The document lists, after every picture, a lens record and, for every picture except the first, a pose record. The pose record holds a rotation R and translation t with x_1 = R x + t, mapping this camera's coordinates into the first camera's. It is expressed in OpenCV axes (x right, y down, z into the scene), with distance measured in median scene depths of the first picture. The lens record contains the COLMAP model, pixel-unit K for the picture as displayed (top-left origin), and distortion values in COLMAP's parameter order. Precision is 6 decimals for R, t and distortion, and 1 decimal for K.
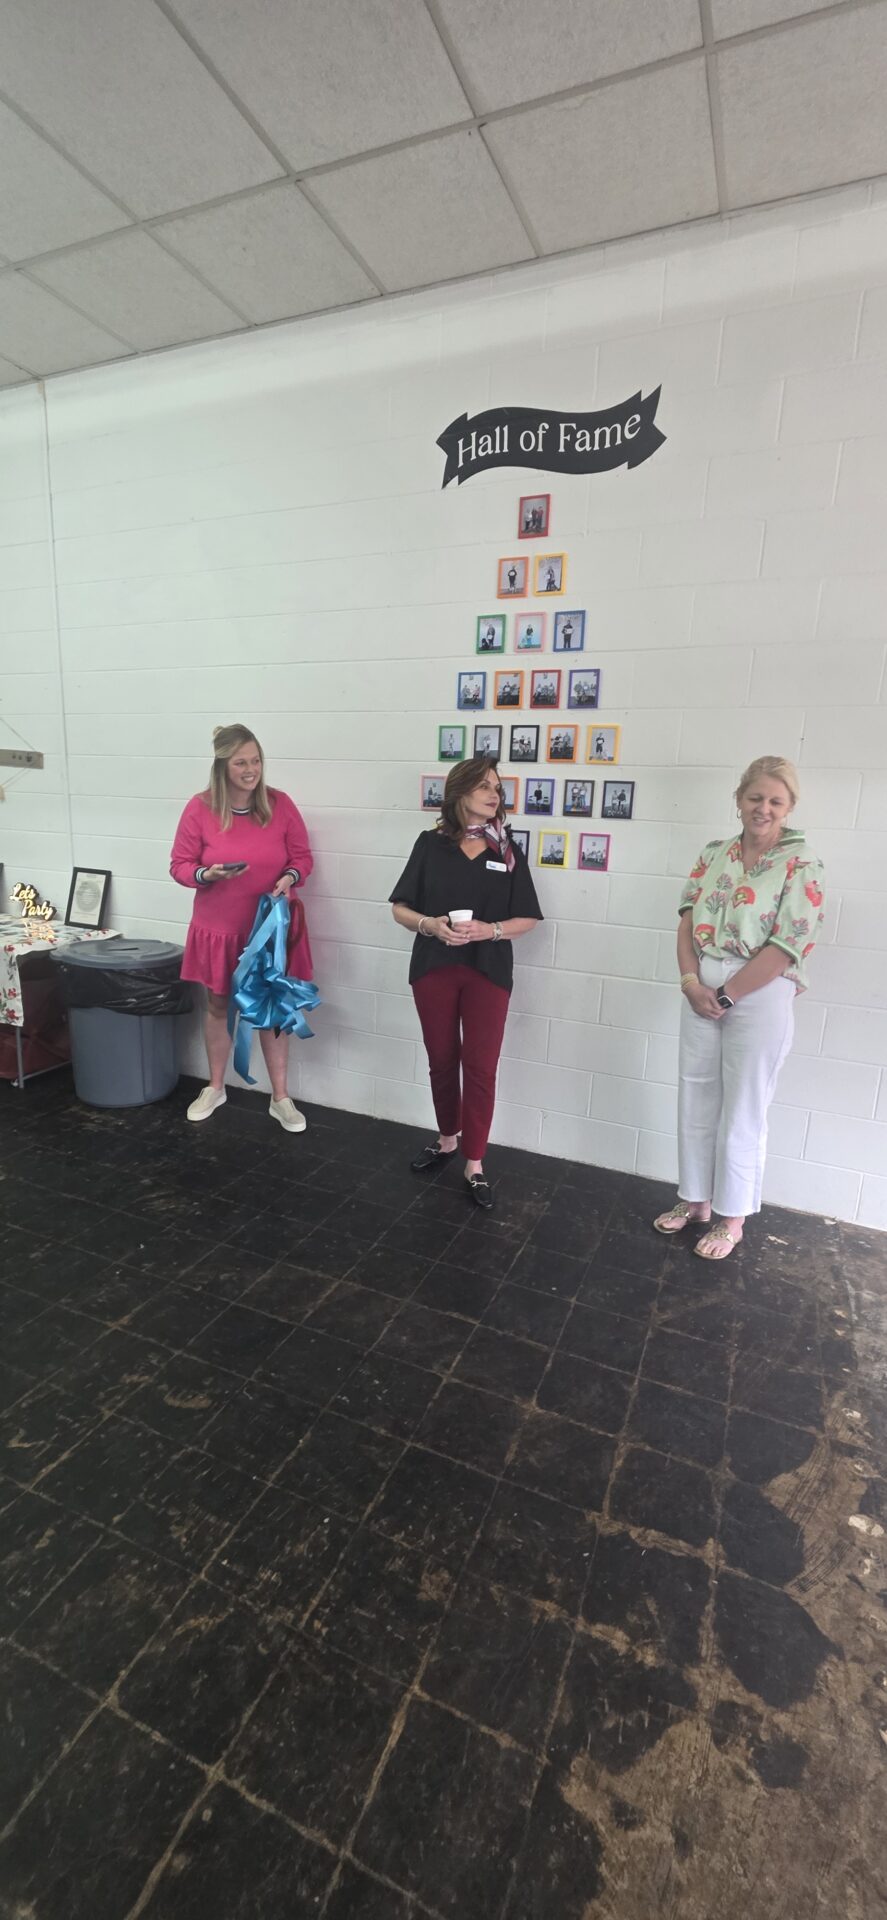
lens RADIAL K [[788.9, 0, 455.6], [0, 788.9, 980.9], [0, 0, 1]] dist [0.003815, 0.000074]
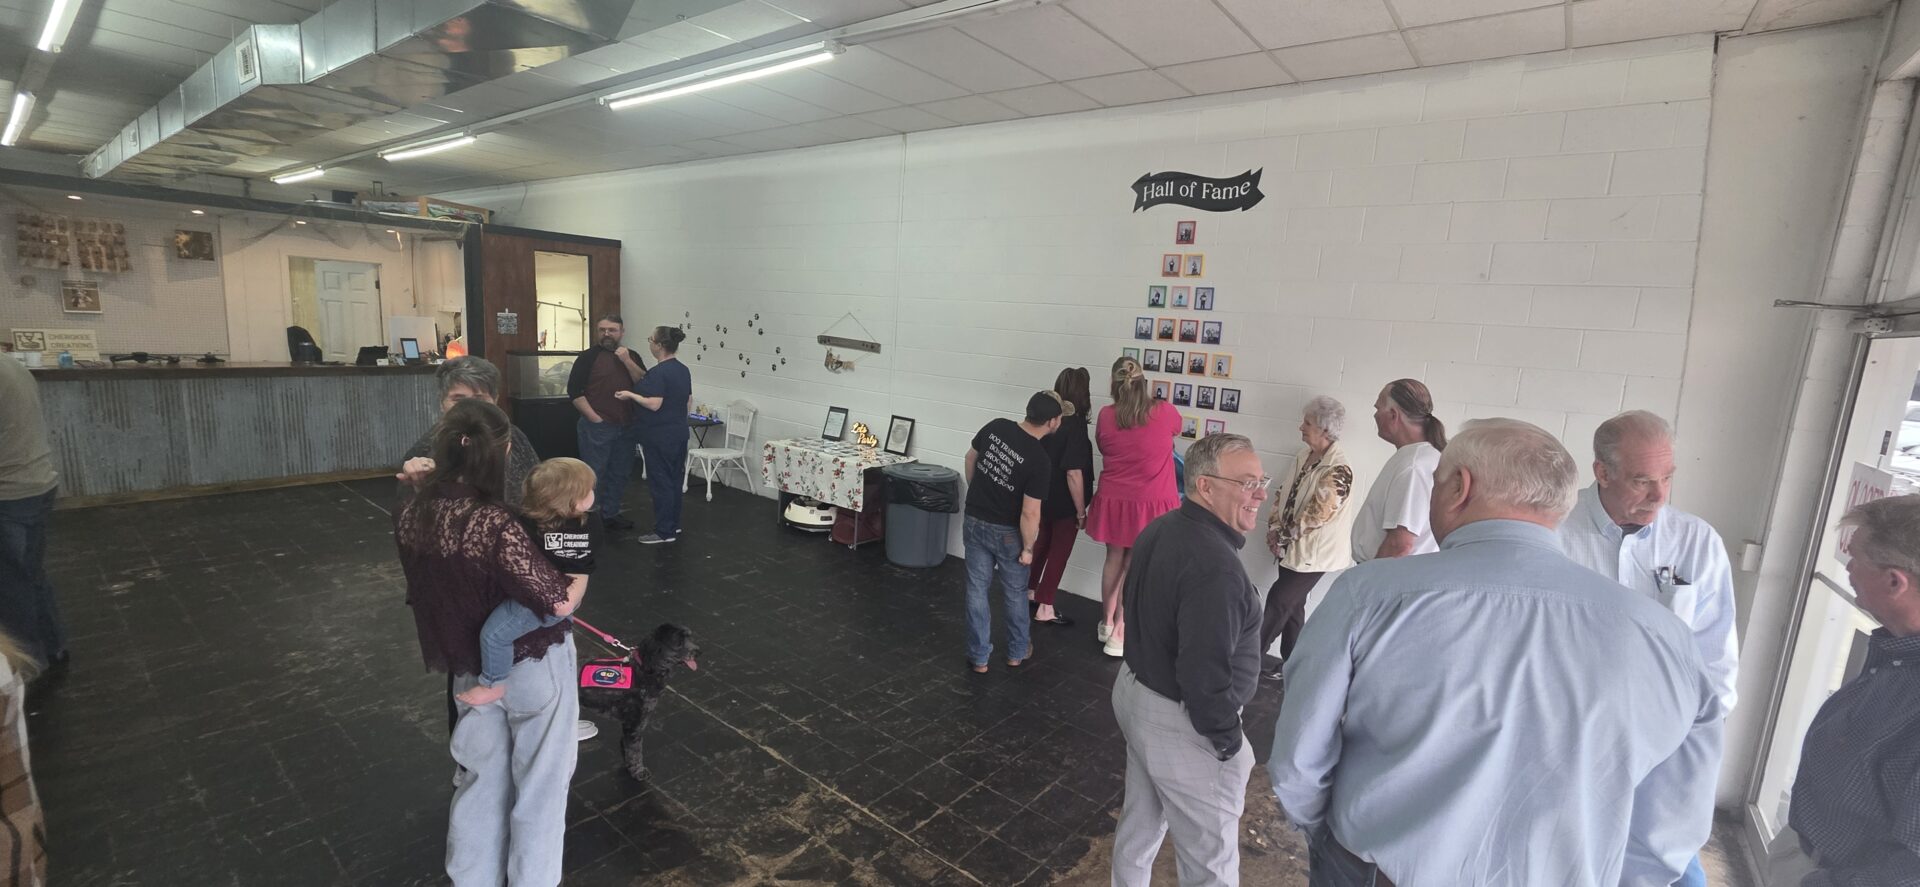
lens RADIAL K [[788.9, 0, 976.2], [0, 788.9, 447.2], [0, 0, 1]] dist [0.003815, 0.000074]
pose [[0.965870, 0.062790, -0.251303, 0.113083], [-0.081948, 0.994416, -0.066499, 0.015830], [0.245725, 0.084823, 0.965621, -0.665135]]
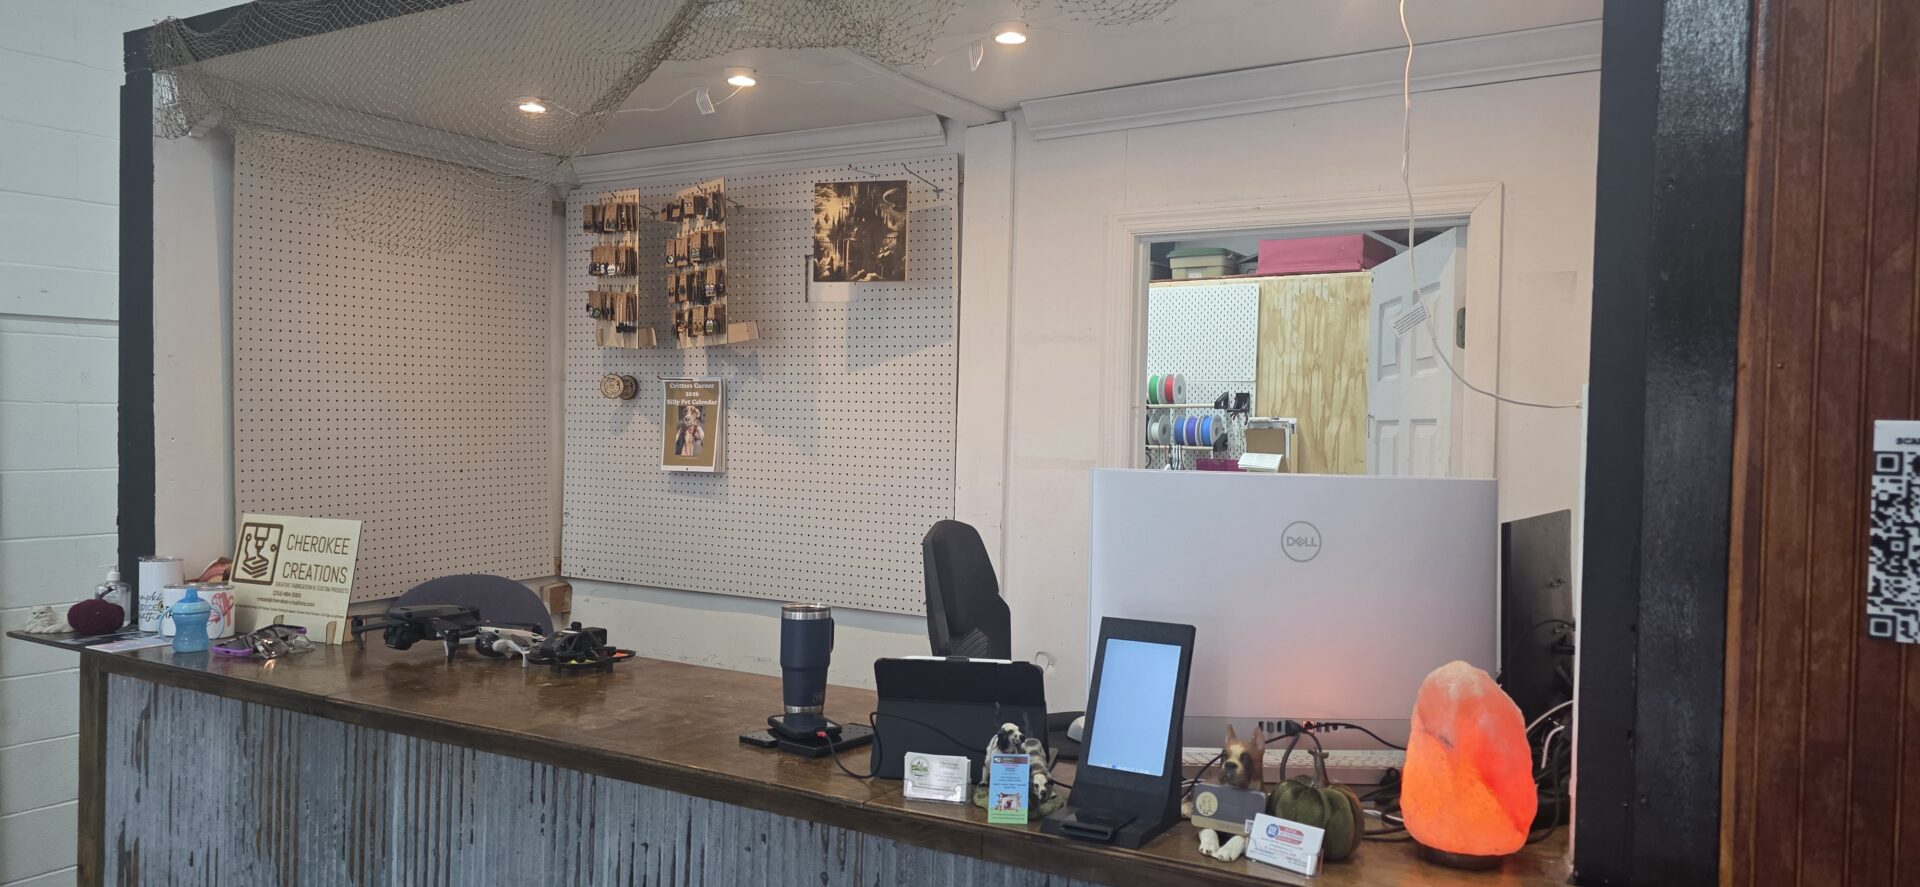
lens RADIAL K [[1317.1, 0, 958.0], [0, 1317.1, 445.6], [0, 0, 1]] dist [0.070901, -0.070431]
pose [[-0.132423, -0.019278, -0.991006, -1.716658], [-0.248349, 0.968564, 0.014344, -0.418243], [0.959576, 0.248015, -0.133048, 1.290067]]
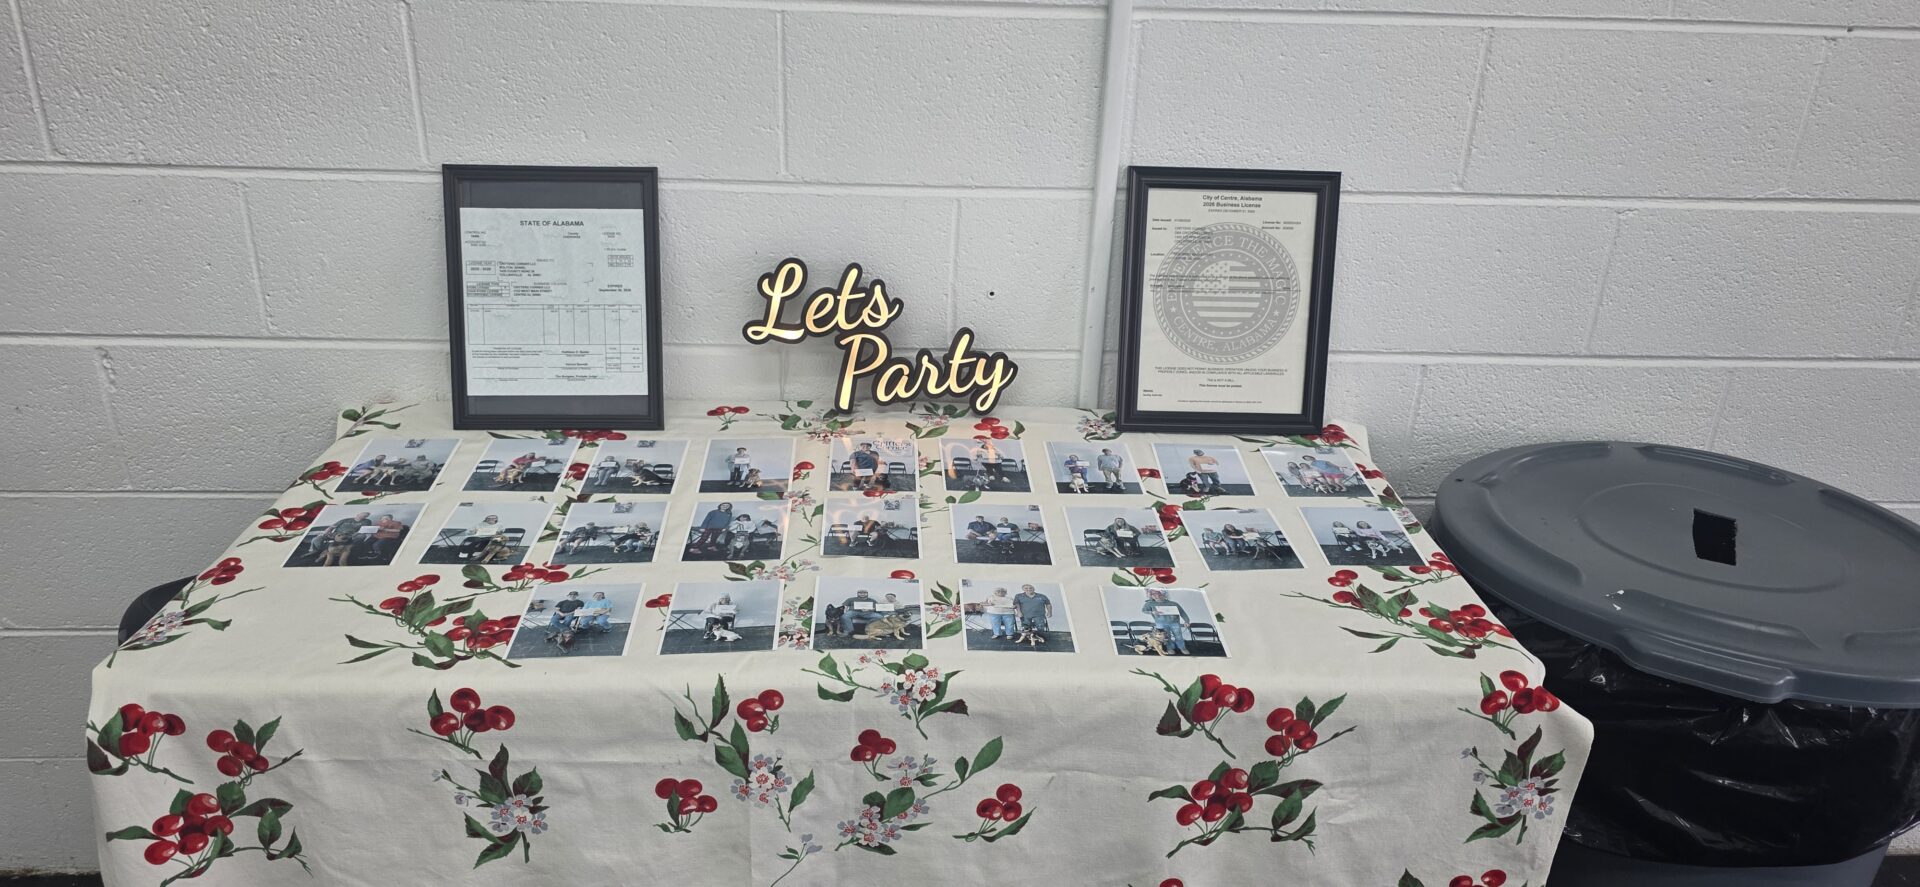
lens RADIAL K [[1317.1, 0, 973.0], [0, 1317.1, 447.1], [0, 0, 1]] dist [0.070901, -0.070431]
pose [[0.886446, -0.196472, 0.419060, -0.944569], [0.097433, 0.964354, 0.246025, -0.223732], [-0.452460, -0.177258, 0.873991, 0.933054]]
